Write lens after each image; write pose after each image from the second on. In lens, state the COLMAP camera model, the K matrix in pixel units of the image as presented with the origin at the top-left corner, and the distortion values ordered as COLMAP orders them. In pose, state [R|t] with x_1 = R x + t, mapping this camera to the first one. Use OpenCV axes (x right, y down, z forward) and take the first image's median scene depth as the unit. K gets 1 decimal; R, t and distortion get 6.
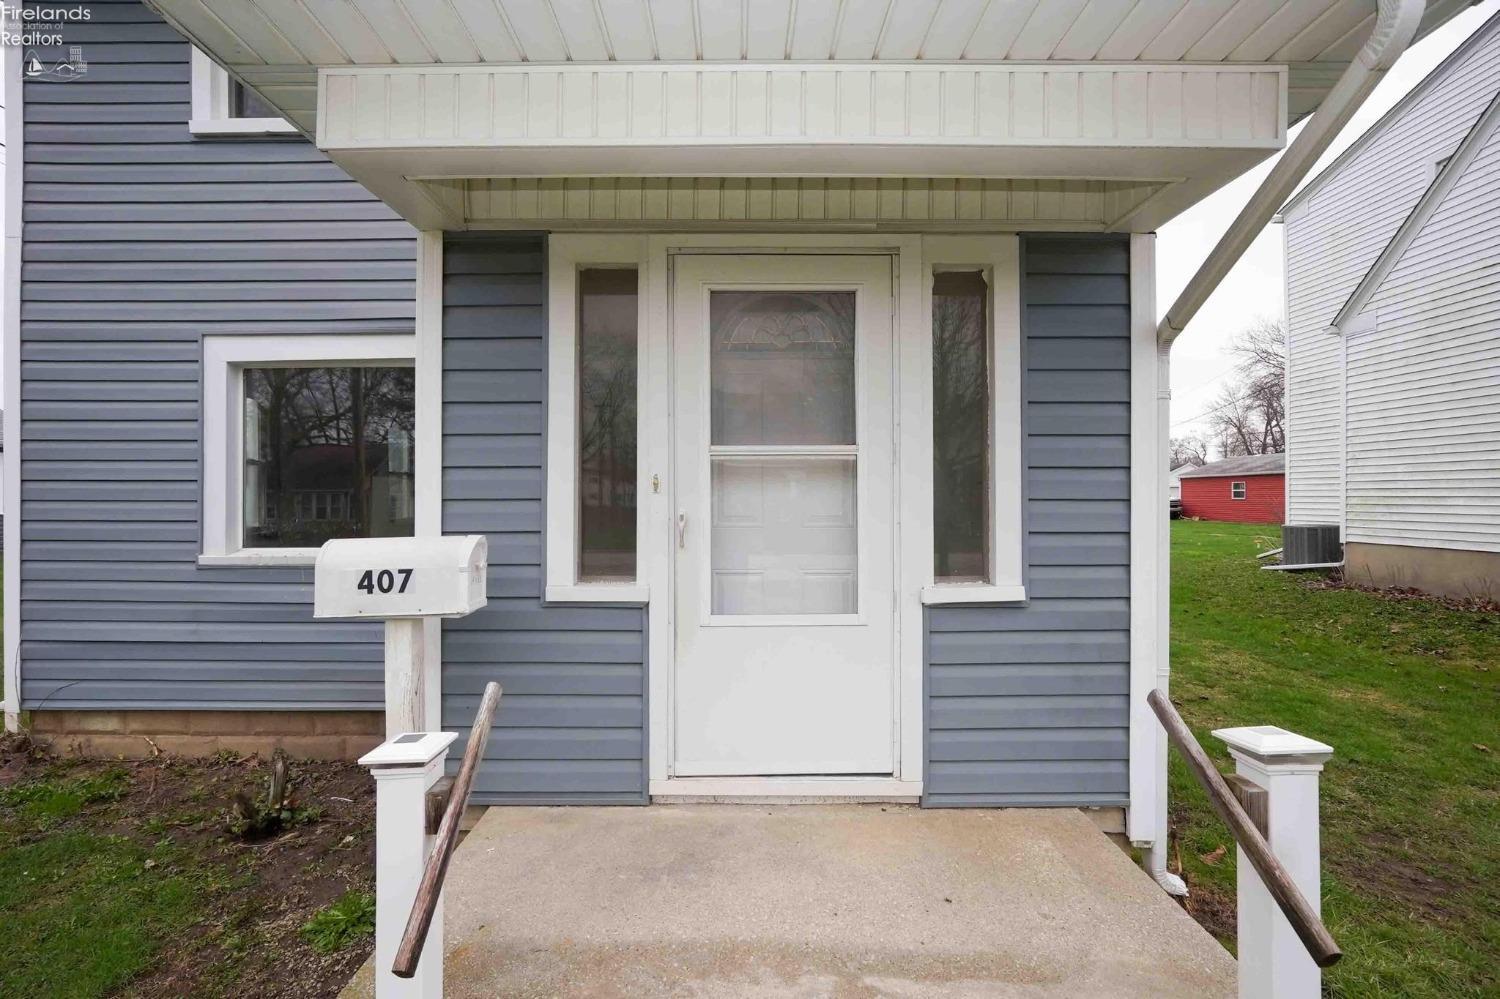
lens RADIAL K [[666.1, 0, 742.6], [0, 666.1, 495.4], [0, 0, 1]] dist [-0.011922, 0.003403]
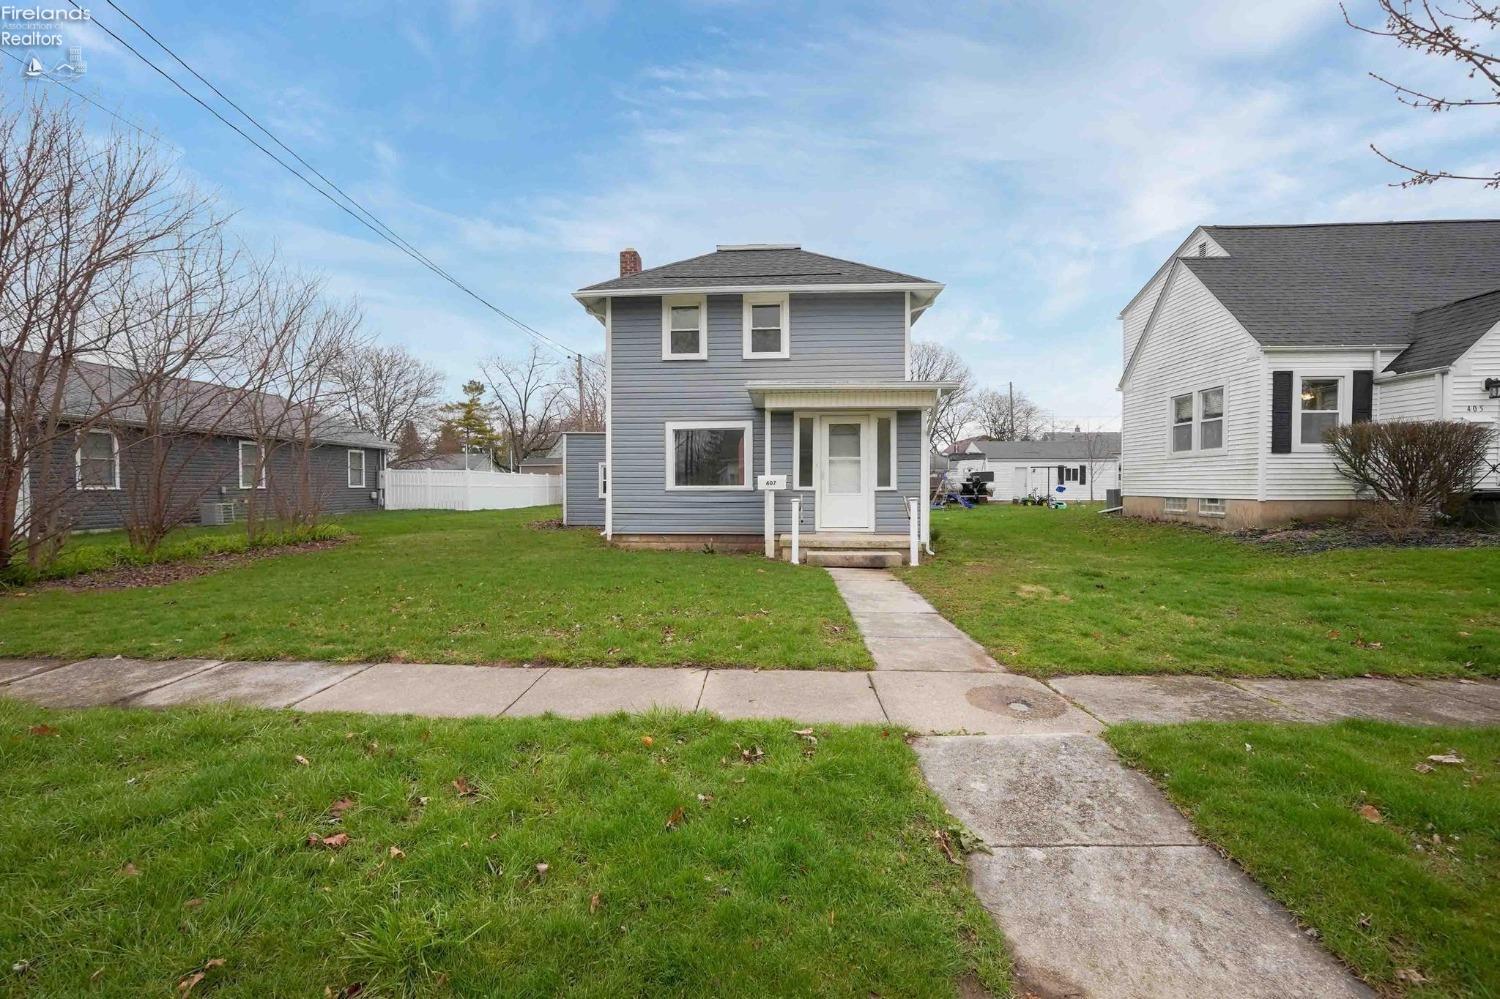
lens RADIAL K [[666.1, 0, 744.5], [0, 666.1, 489.5], [0, 0, 1]] dist [-0.011922, 0.003403]
pose [[0.997777, 0.000616, -0.066641, -0.322730], [0.000045, 0.999951, 0.009913, 0.105886], [0.066644, -0.009894, 0.997728, -3.663137]]
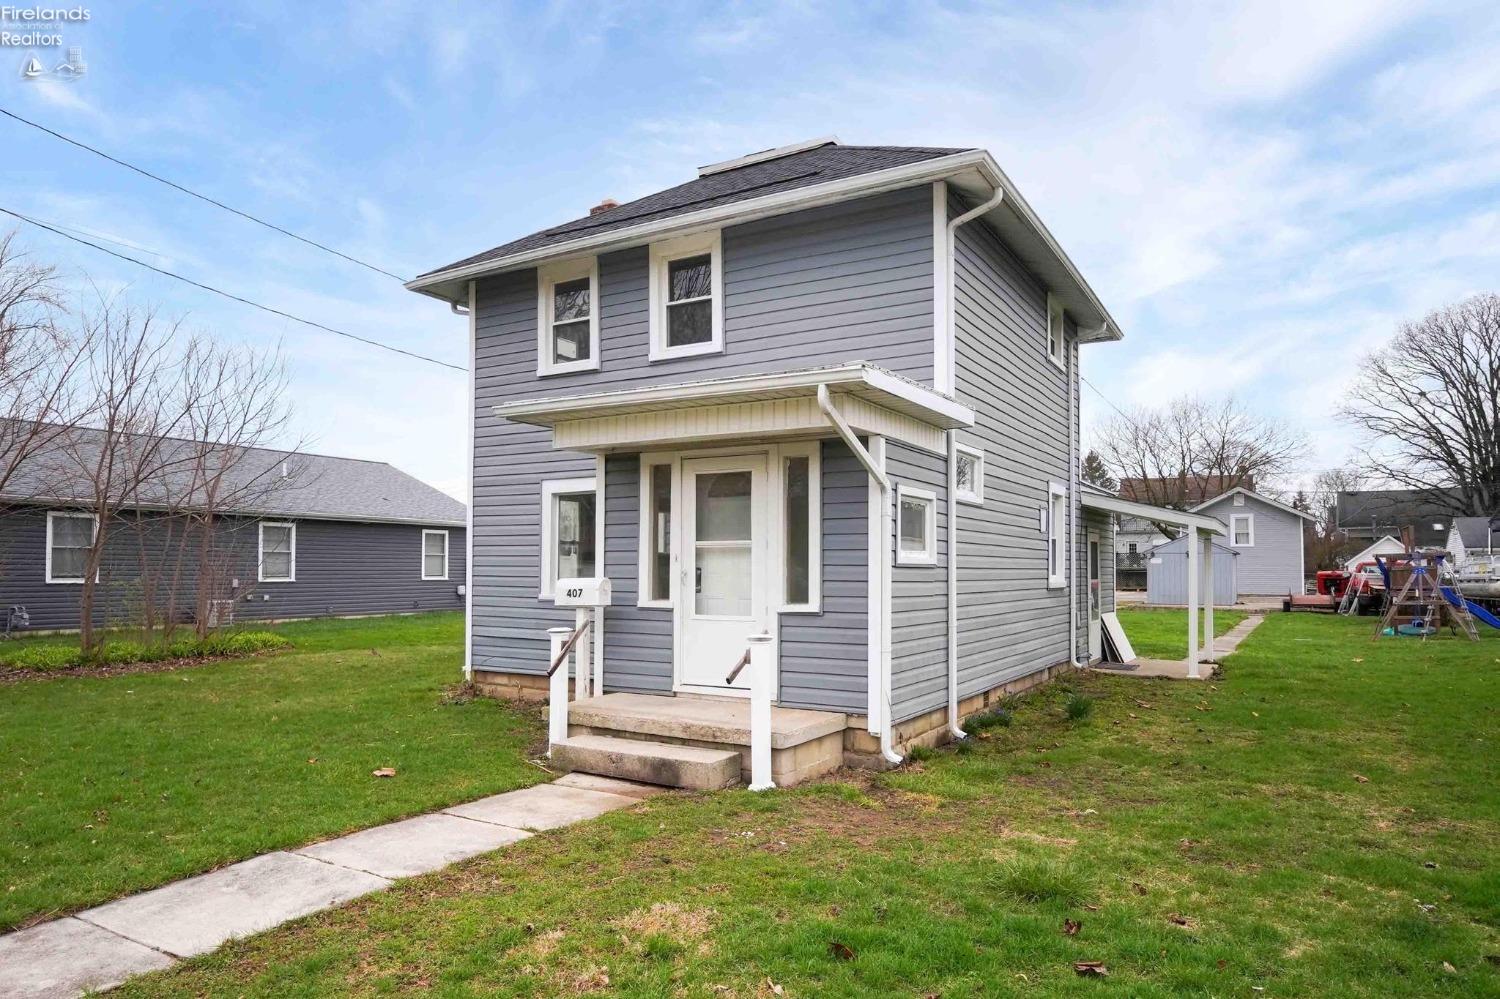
lens RADIAL K [[975.8, 0, 709.7], [0, 975.8, 538.4], [0, 0, 1]] dist [-0.002692, -0.003063]
pose [[0.844222, -0.012473, -0.535848, 1.784779], [-0.003203, 0.999594, -0.028313, 0.010560], [0.535984, 0.025619, 0.843839, -1.806564]]
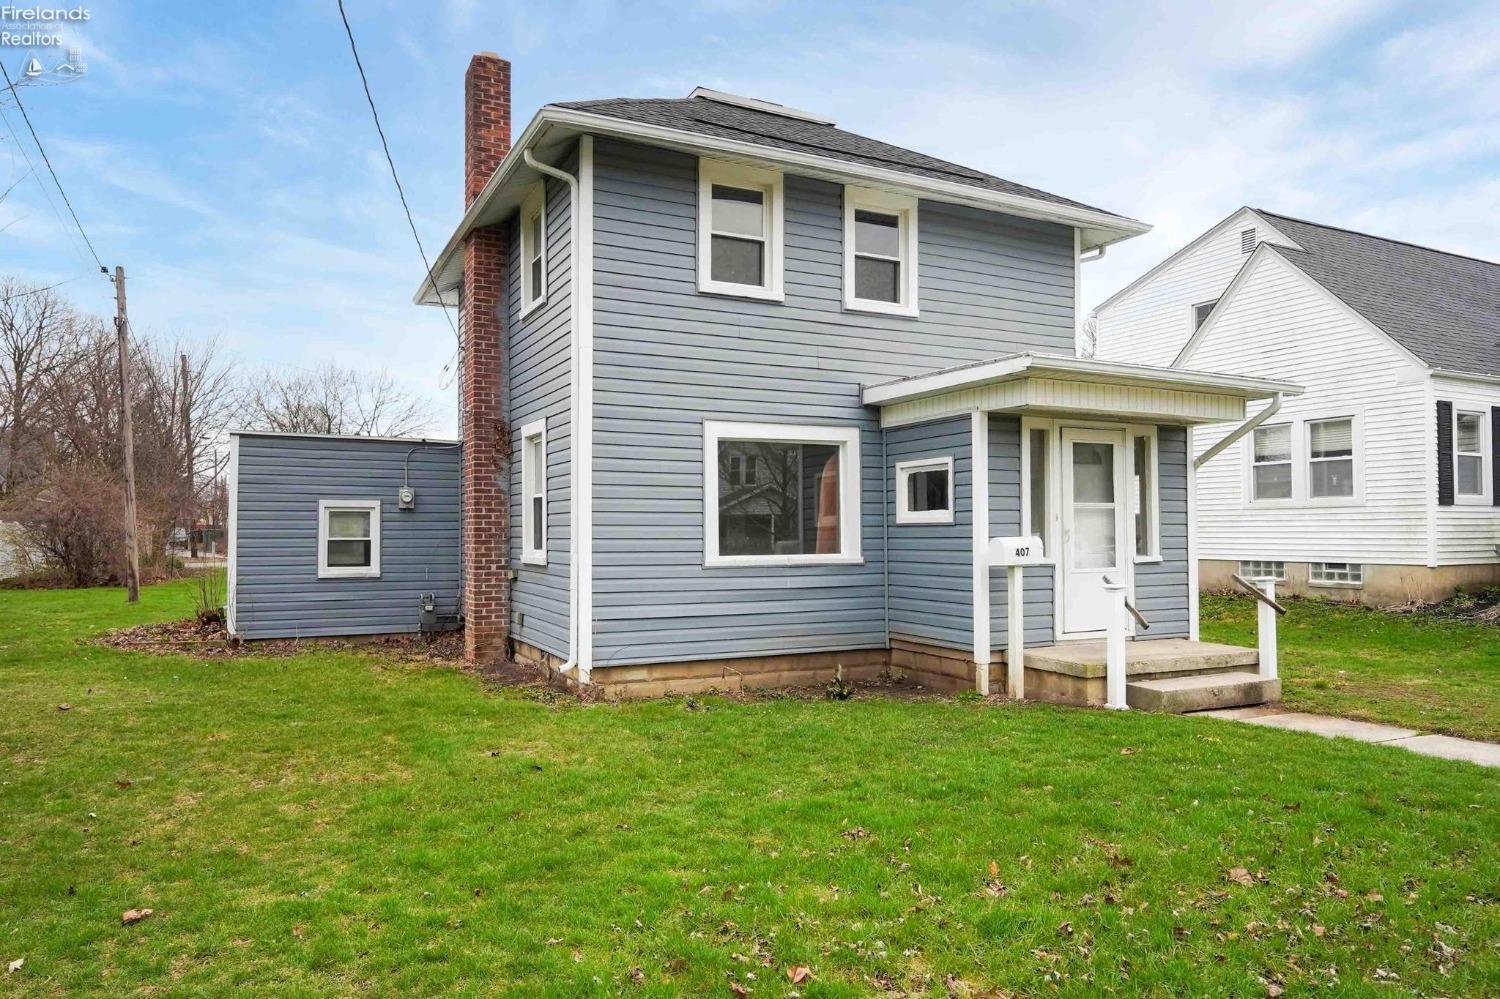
lens RADIAL K [[975.8, 0, 759.8], [0, 975.8, 504.1], [0, 0, 1]] dist [-0.002692, -0.003063]
pose [[0.893674, 0.011870, 0.448559, -2.770833], [0.000218, 0.999638, -0.026888, 0.030950], [-0.448716, 0.024127, 0.893348, -1.785218]]
